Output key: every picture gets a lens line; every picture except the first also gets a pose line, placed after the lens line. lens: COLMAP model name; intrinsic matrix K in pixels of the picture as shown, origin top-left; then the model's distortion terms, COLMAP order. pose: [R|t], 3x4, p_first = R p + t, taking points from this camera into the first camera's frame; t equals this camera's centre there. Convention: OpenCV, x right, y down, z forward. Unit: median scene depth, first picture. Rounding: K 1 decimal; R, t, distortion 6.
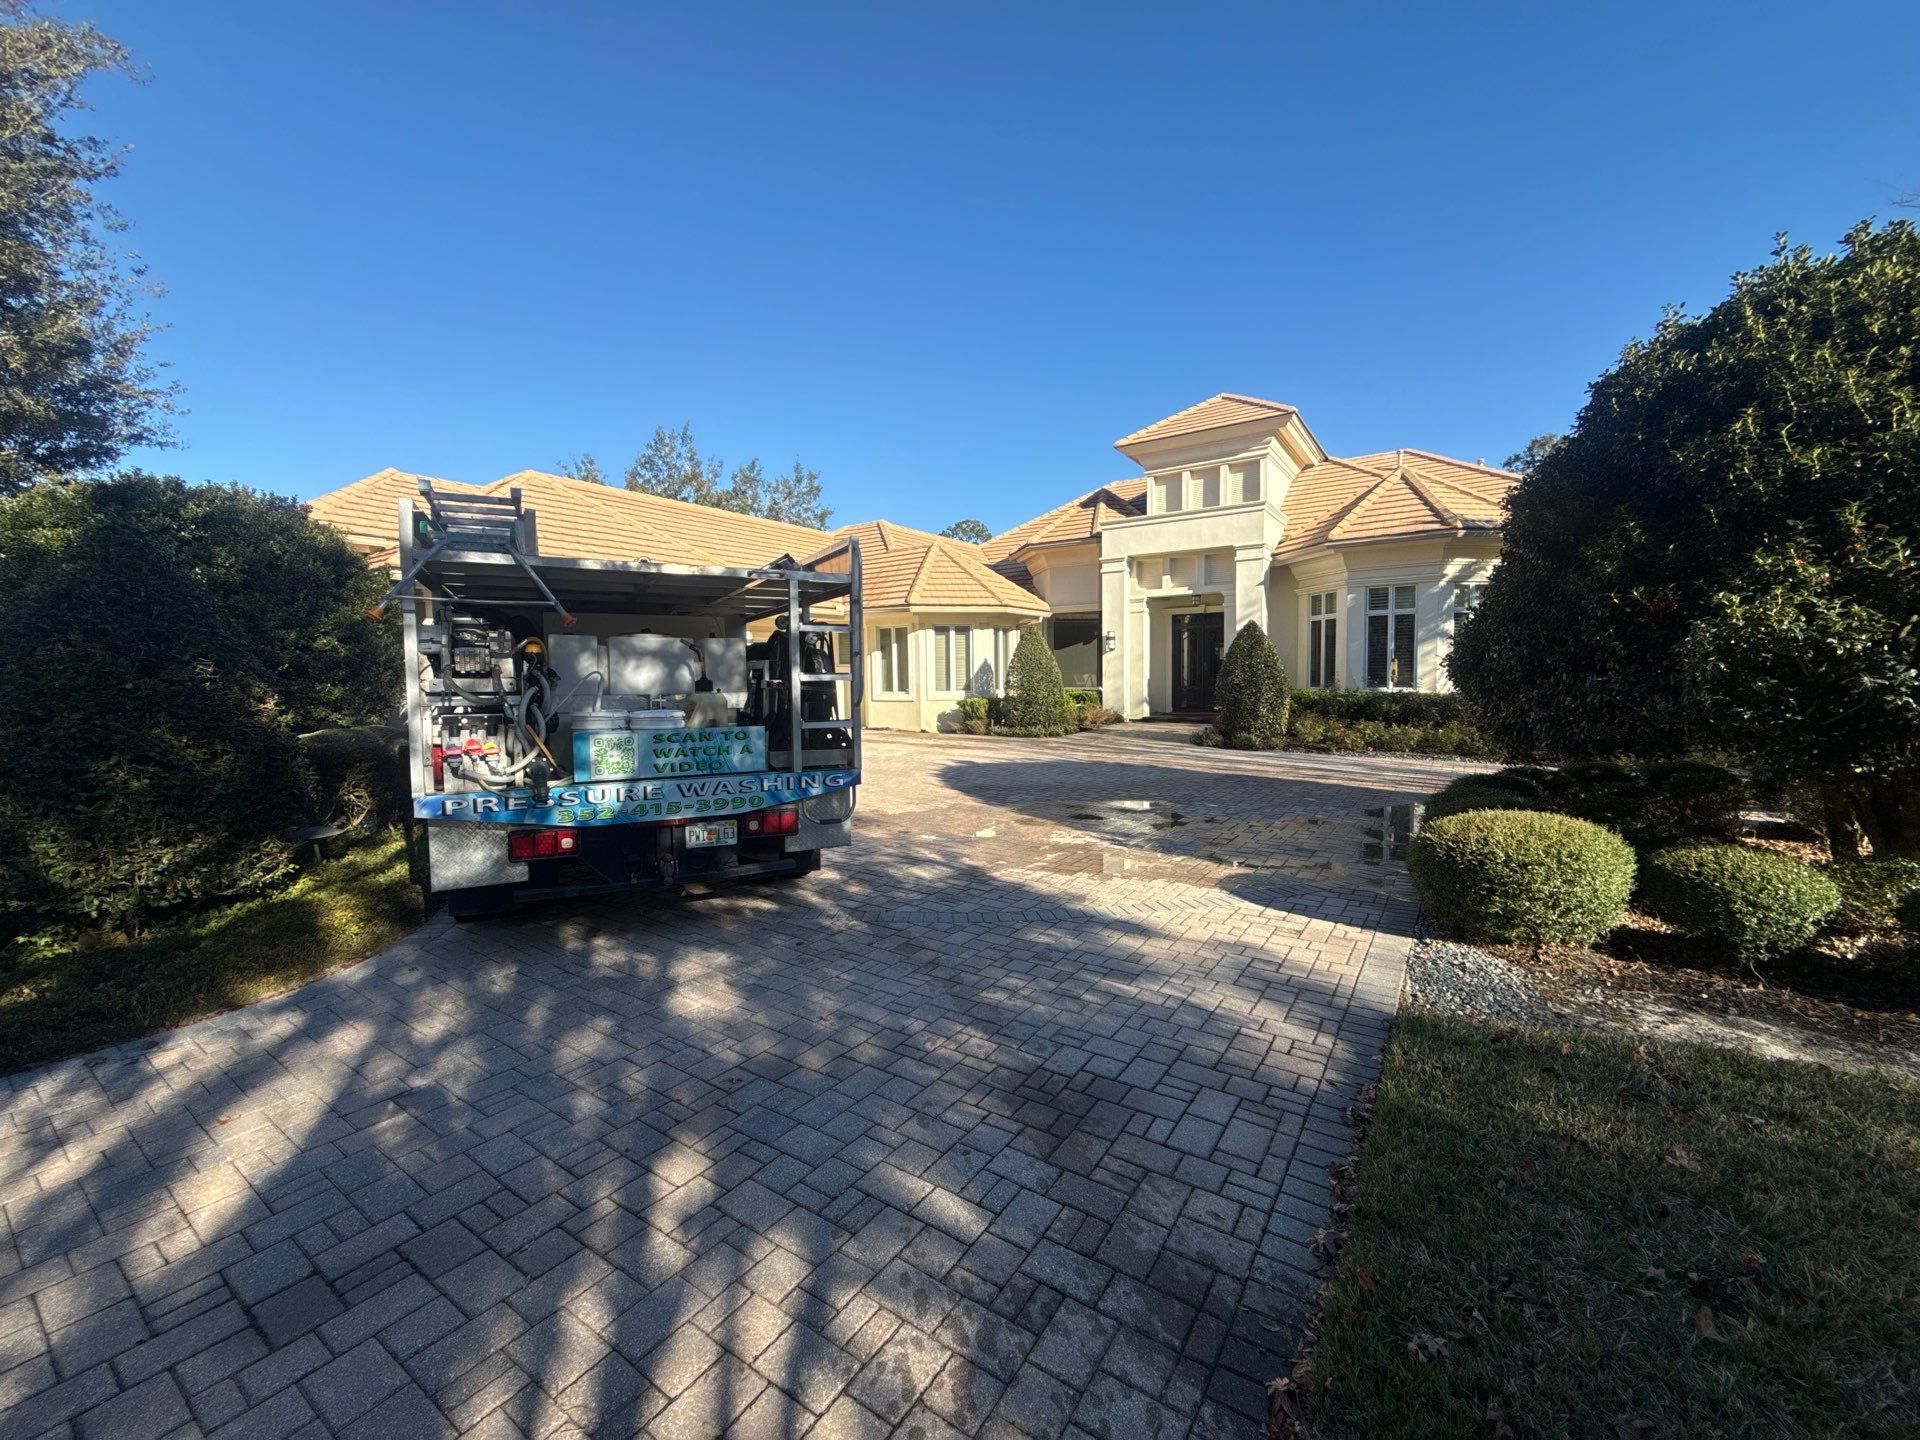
lens RADIAL K [[763.1, 0, 970.9], [0, 763.1, 714.5], [0, 0, 1]] dist [0.001205, -0.000028]
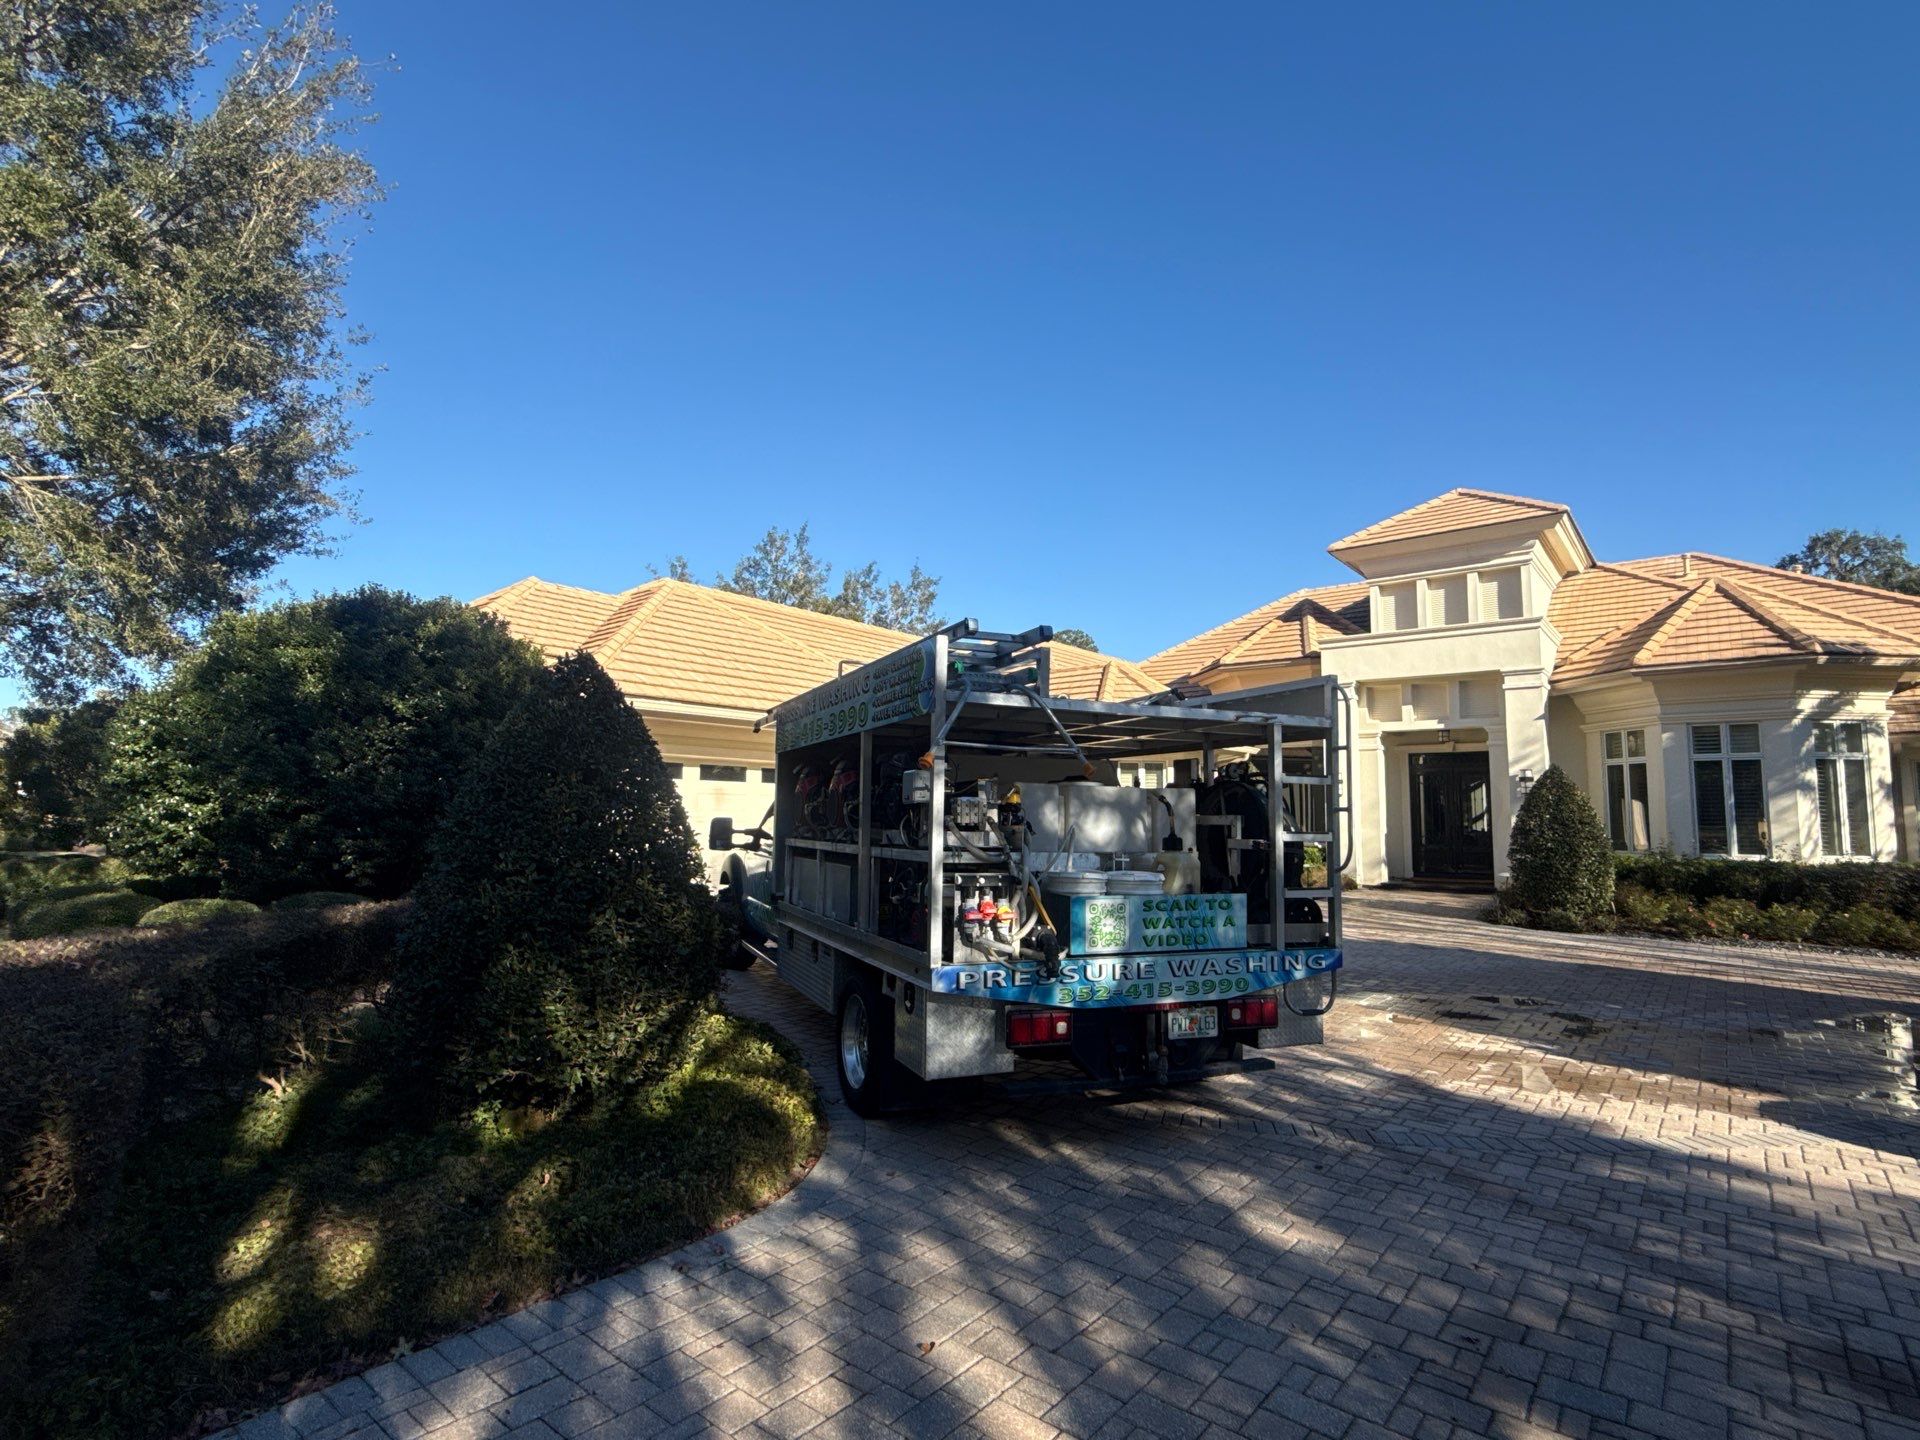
lens RADIAL K [[954.7, 0, 968.5], [0, 954.7, 721.4], [0, 0, 1]] dist [-0.001266, 0.001587]
pose [[0.996370, 0.015058, -0.083786, -0.402528], [-0.027581, 0.988242, -0.150391, -0.004784], [0.080536, 0.152156, 0.985070, -0.084193]]
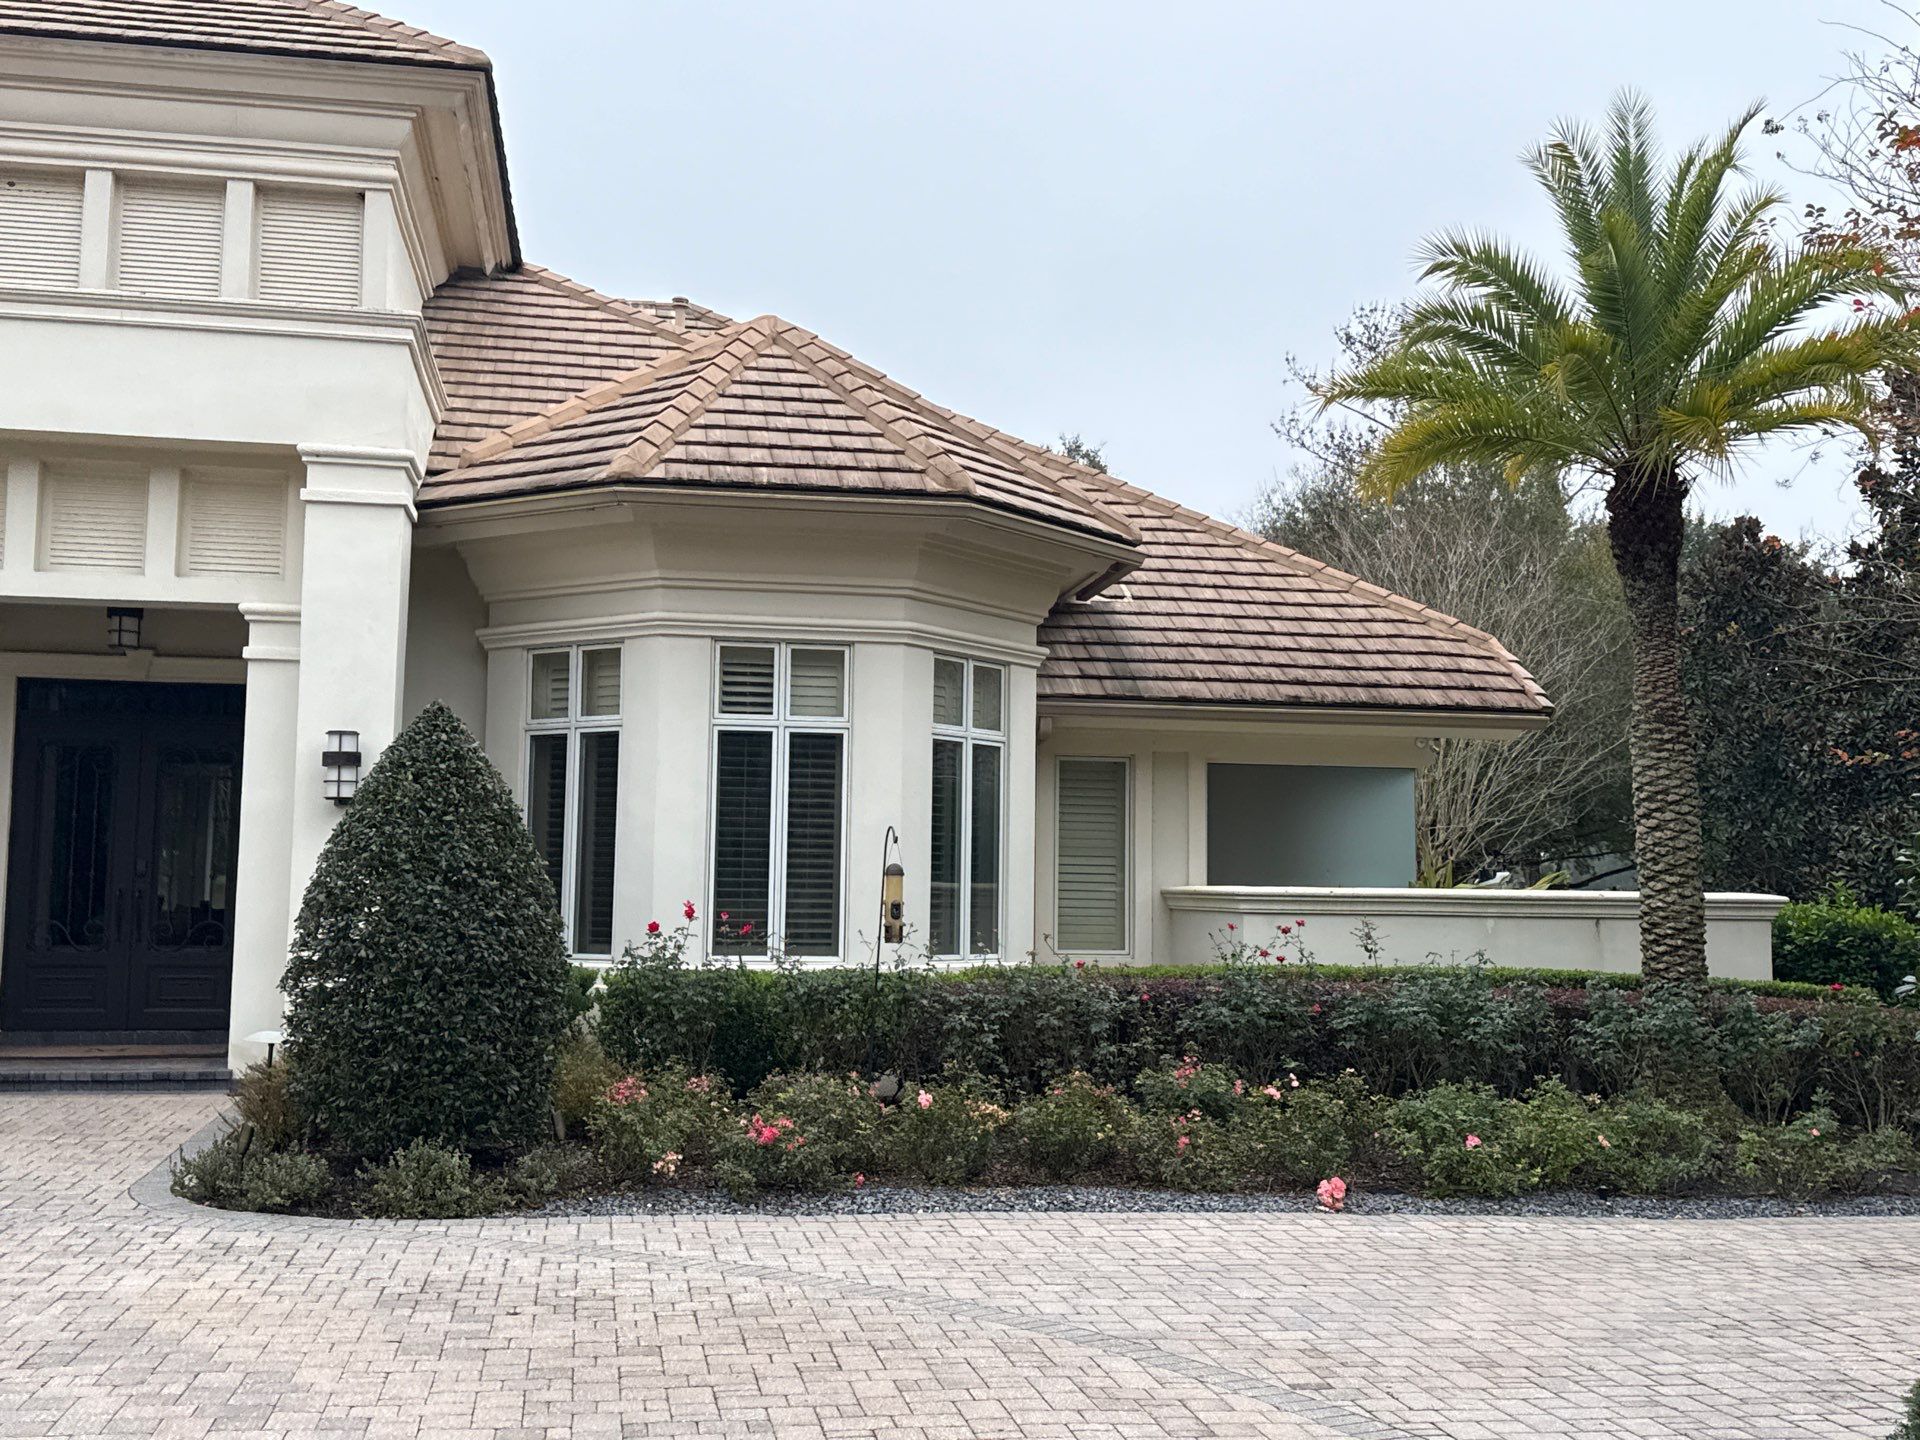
lens RADIAL K [[2053.3, 0, 975.3], [0, 2053.3, 715.4], [0, 0, 1]] dist [0.076345, 0.000000]
pose [[0.719968, 0.083268, 0.688994, 0.014260], [0.016627, 0.990422, -0.137071, -0.044871], [-0.693808, 0.110143, 0.711687, 0.911360]]
